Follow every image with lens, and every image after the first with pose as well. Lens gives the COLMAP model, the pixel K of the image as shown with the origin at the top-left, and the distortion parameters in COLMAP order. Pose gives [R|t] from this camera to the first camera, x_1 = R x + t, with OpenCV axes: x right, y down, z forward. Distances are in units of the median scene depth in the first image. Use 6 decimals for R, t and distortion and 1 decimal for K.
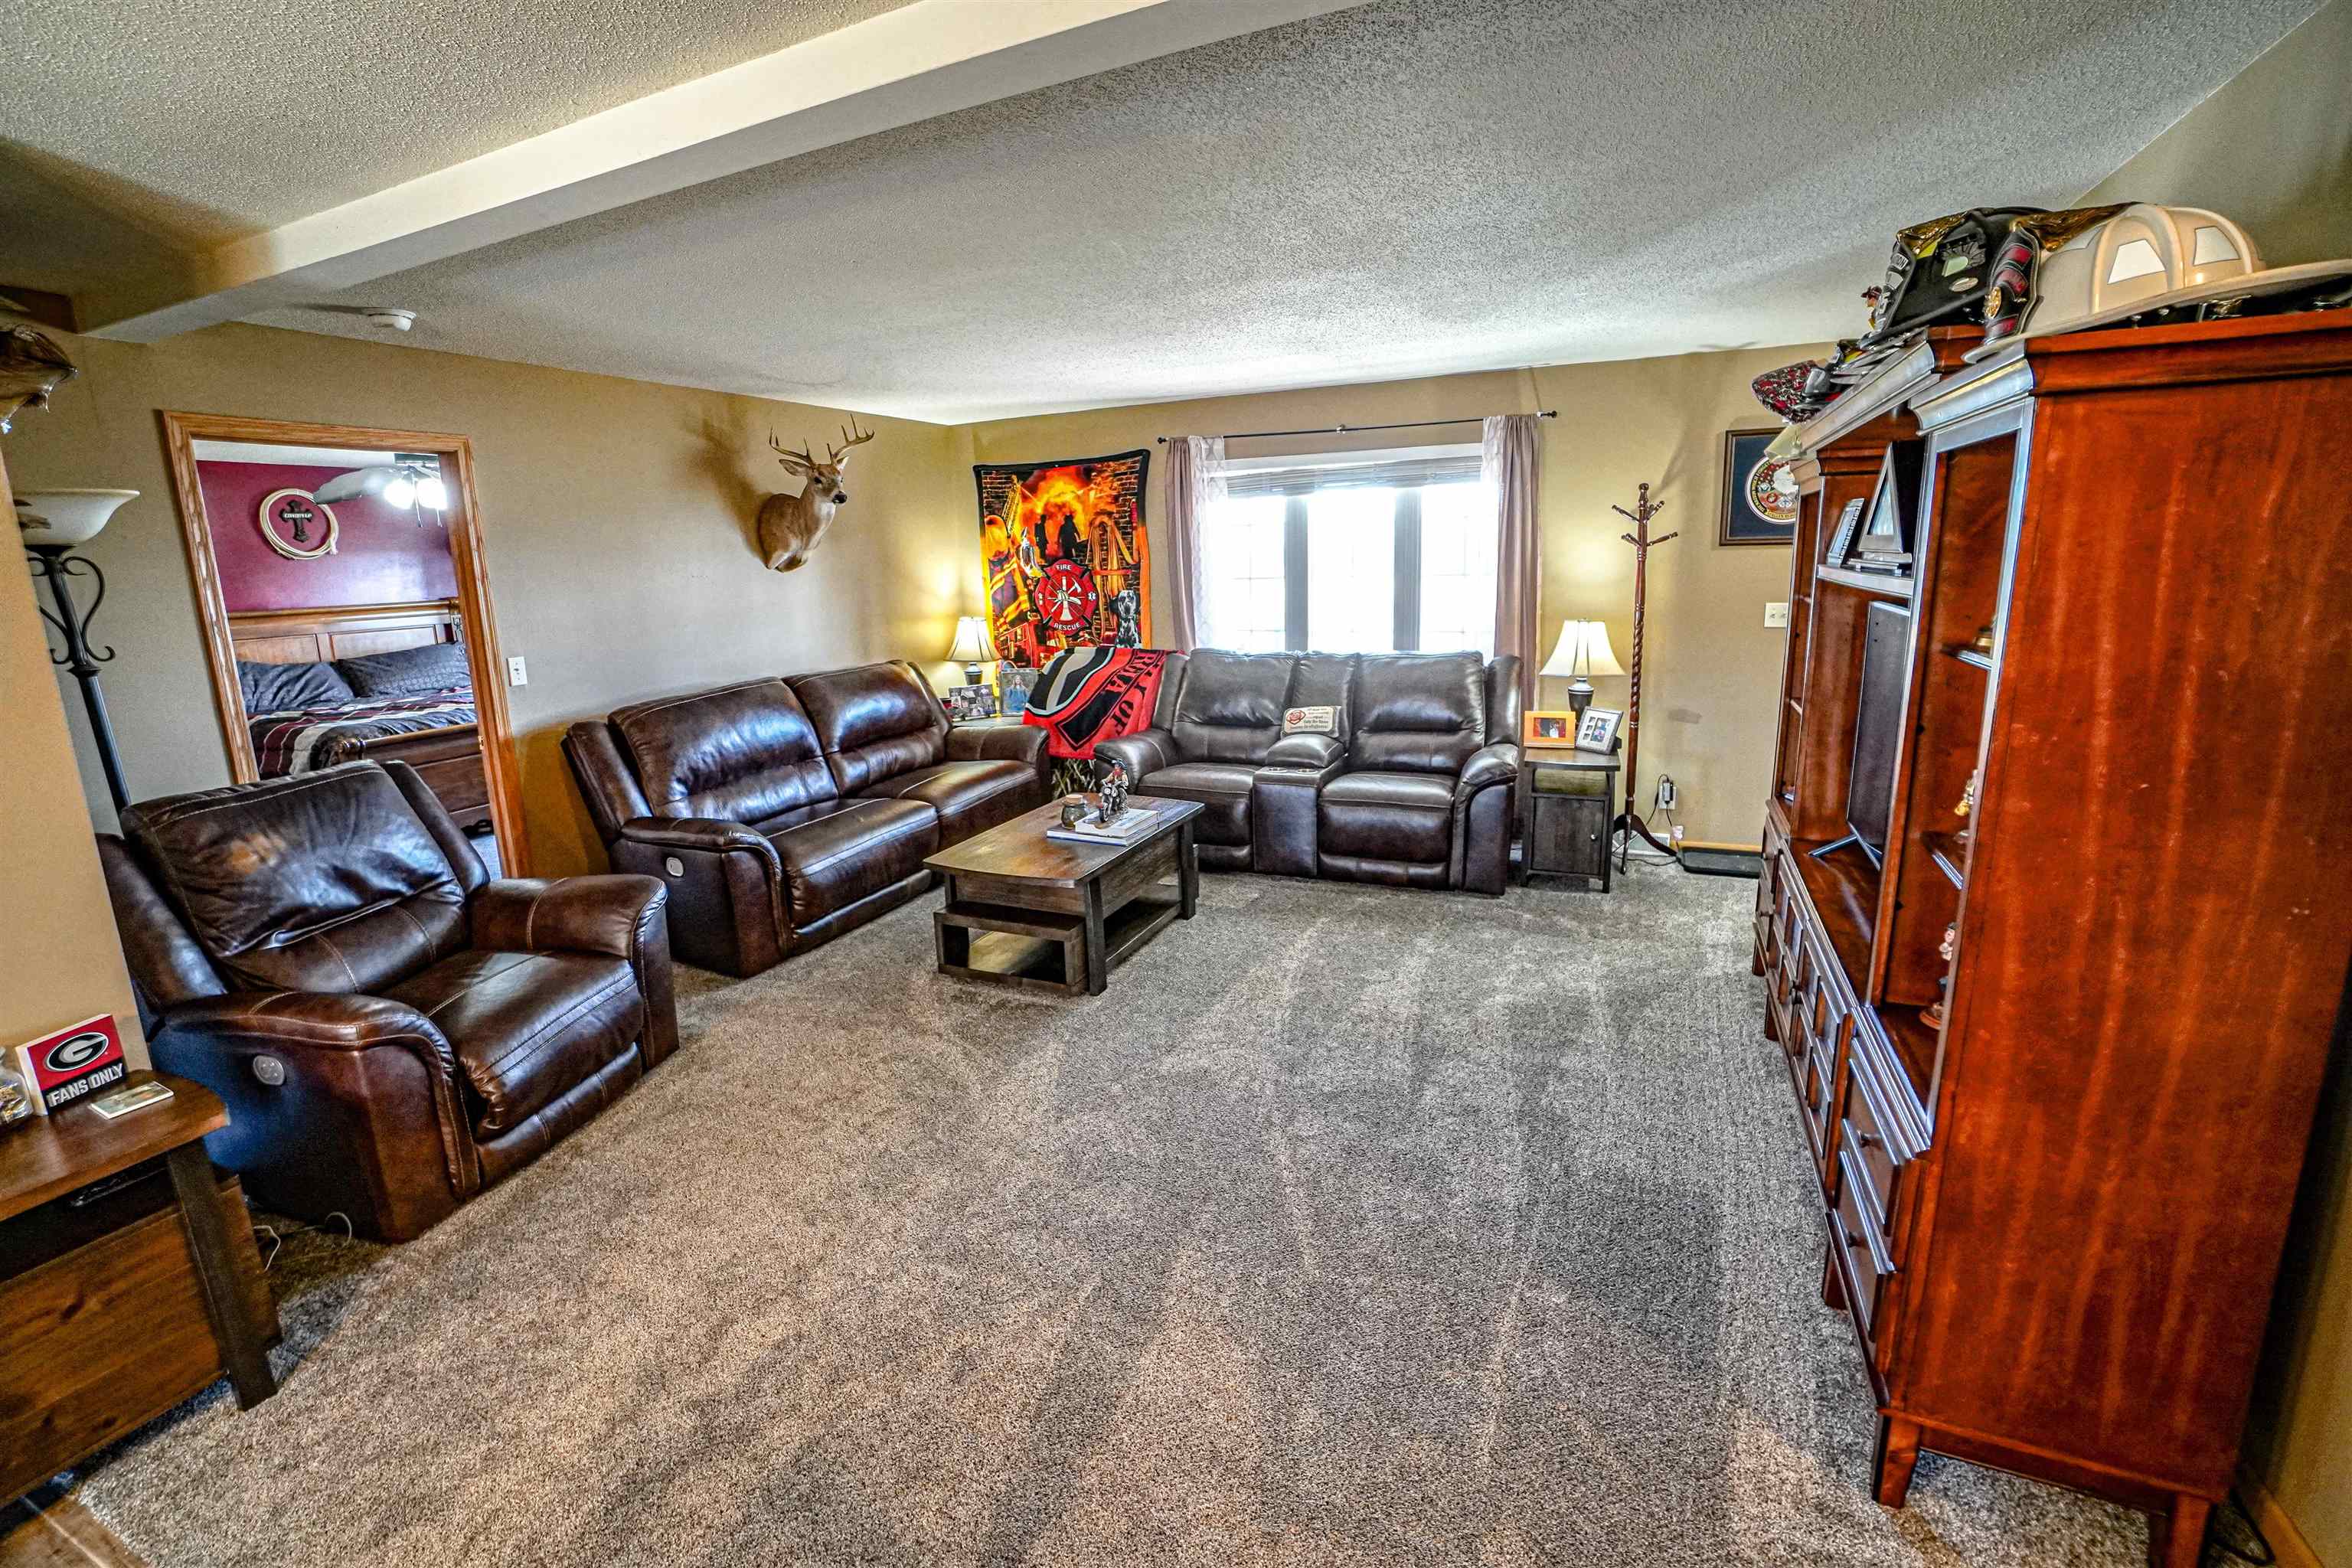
lens RADIAL K [[1034.6, 0, 1143.0], [0, 1034.6, 764.3], [0, 0, 1]] dist [-0.065459, 0.023961]
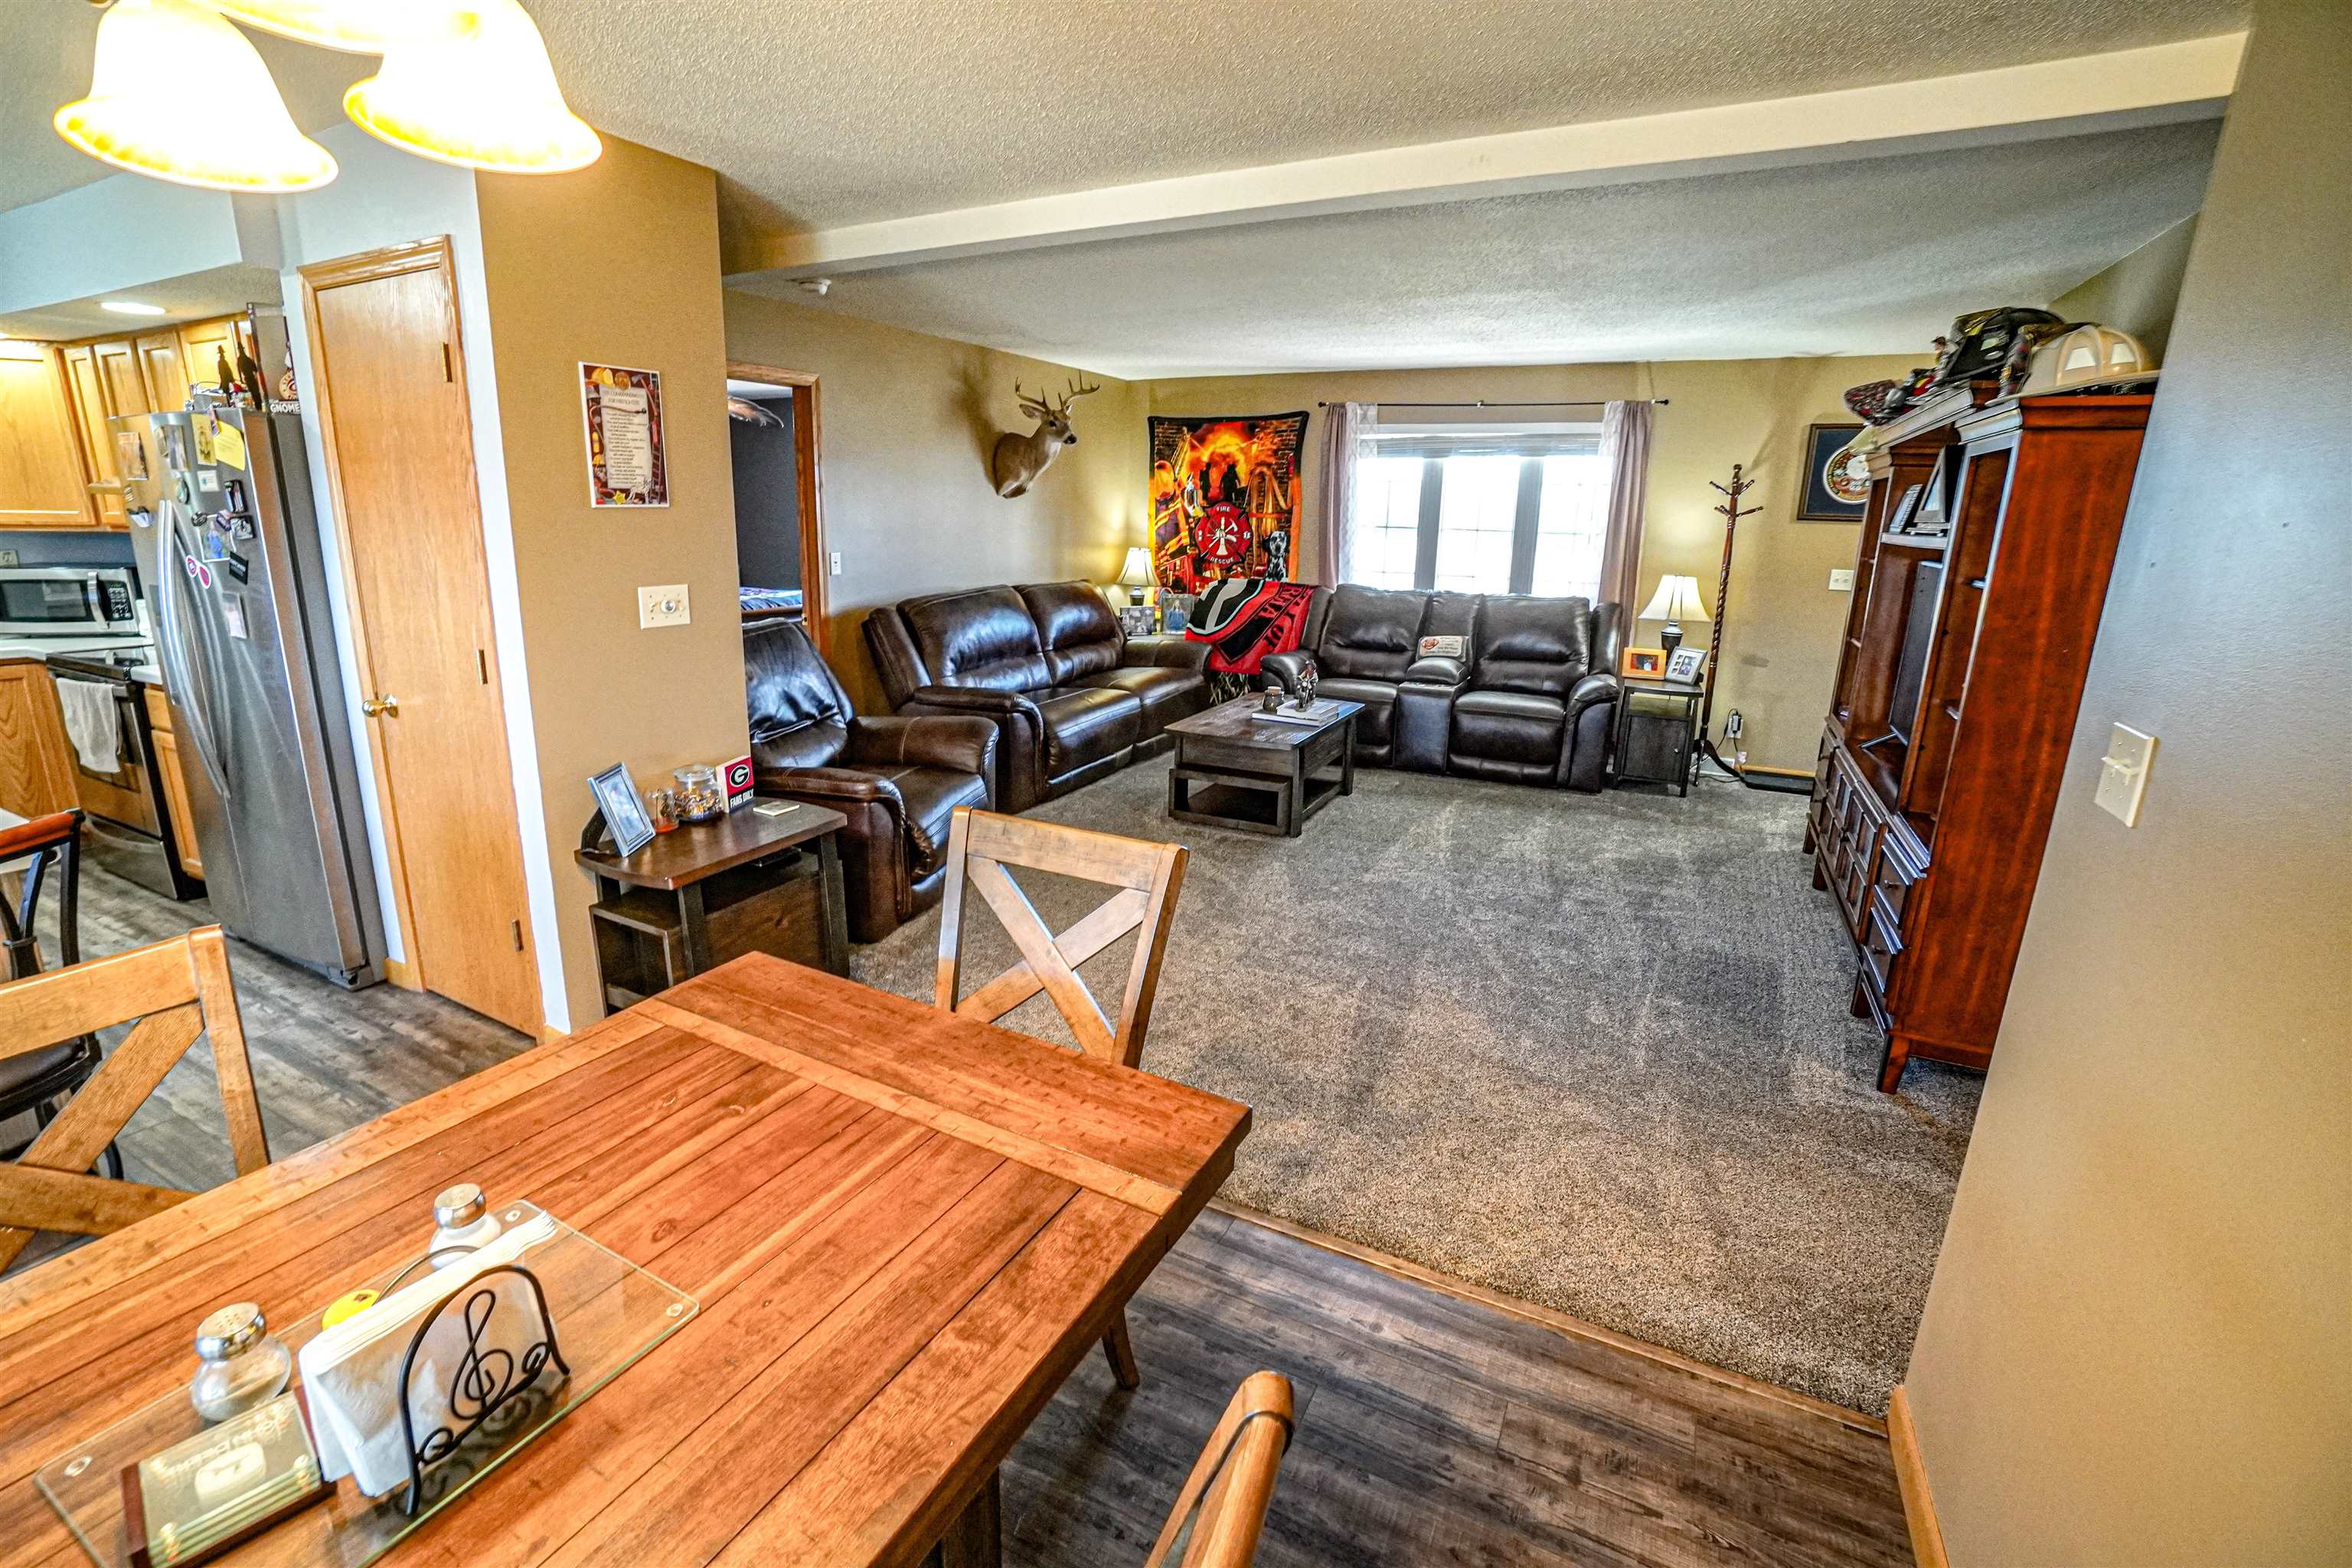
lens RADIAL K [[1034.6, 0, 1143.0], [0, 1034.6, 764.3], [0, 0, 1]] dist [-0.065459, 0.023961]
pose [[0.998062, 0.058118, -0.022216, -0.211905], [-0.057089, 0.997379, 0.044446, 0.084581], [0.024741, -0.043092, 0.998765, -0.297299]]
